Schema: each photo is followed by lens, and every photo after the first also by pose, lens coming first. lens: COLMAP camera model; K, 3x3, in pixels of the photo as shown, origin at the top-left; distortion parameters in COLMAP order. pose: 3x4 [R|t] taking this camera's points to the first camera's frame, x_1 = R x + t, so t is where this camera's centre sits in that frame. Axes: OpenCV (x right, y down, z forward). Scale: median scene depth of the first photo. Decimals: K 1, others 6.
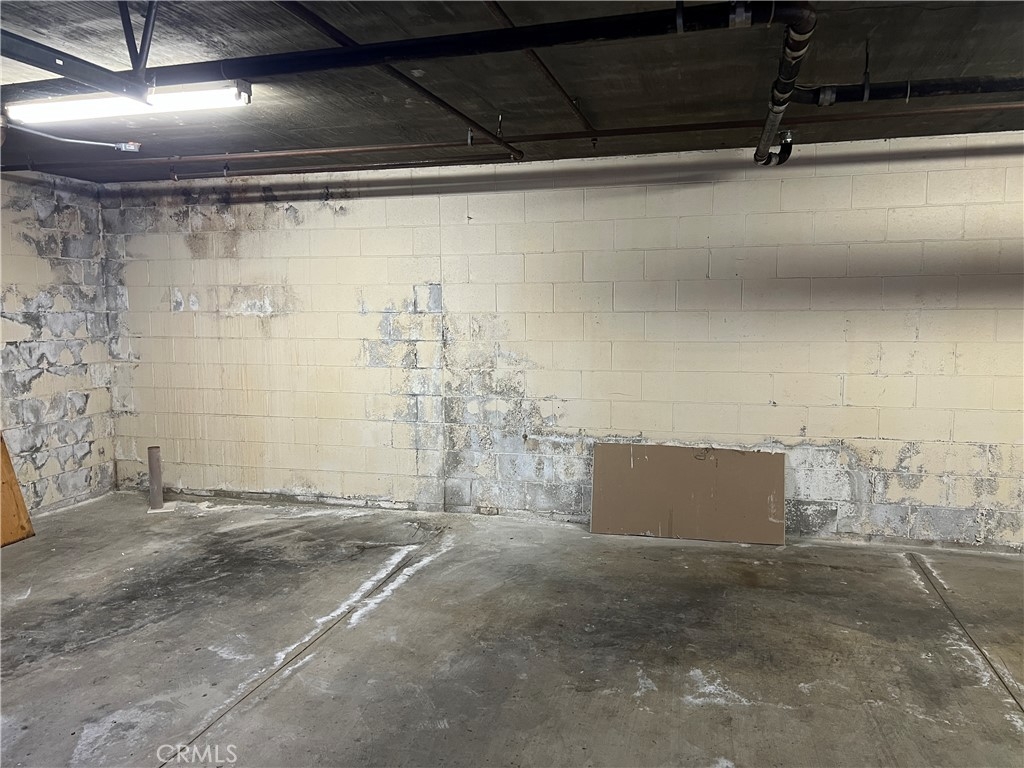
lens RADIAL K [[765.0, 0, 504.9], [0, 765.0, 387.9], [0, 0, 1]] dist [0.010262, -0.026205]
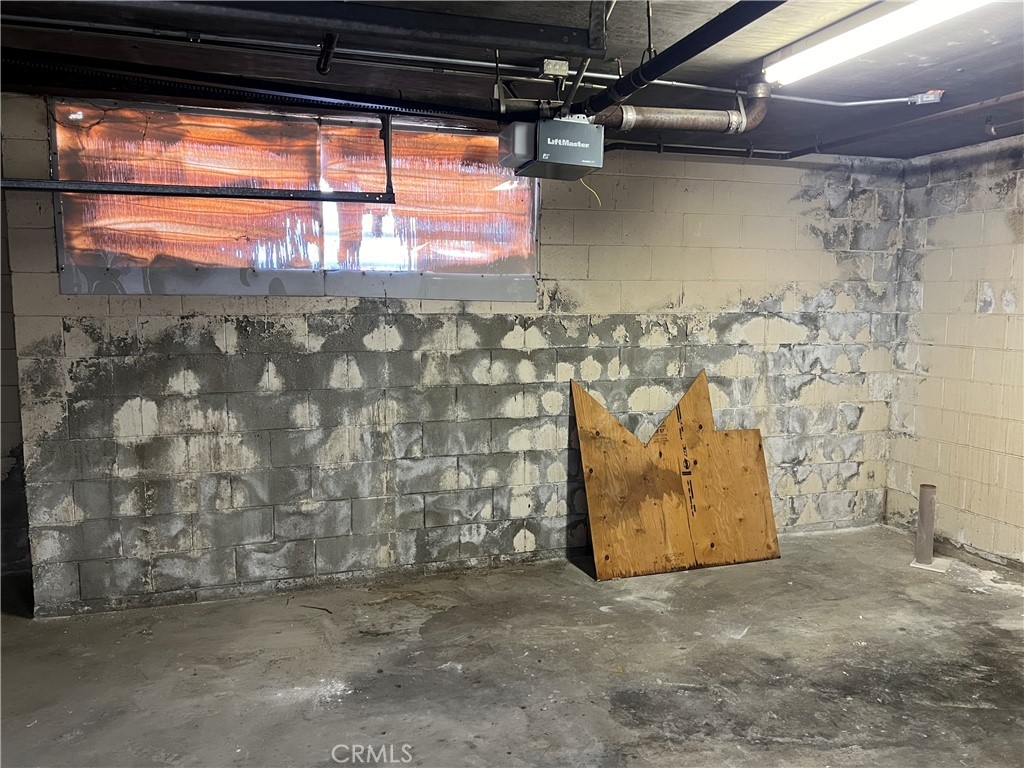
lens RADIAL K [[765.0, 0, 501.6], [0, 765.0, 386.4], [0, 0, 1]] dist [0.010262, -0.026205]
pose [[0.537273, 0.096544, -0.837865, -0.051417], [-0.092521, 0.994178, 0.055227, -0.031419], [0.838318, 0.047849, 0.543077, 0.230074]]
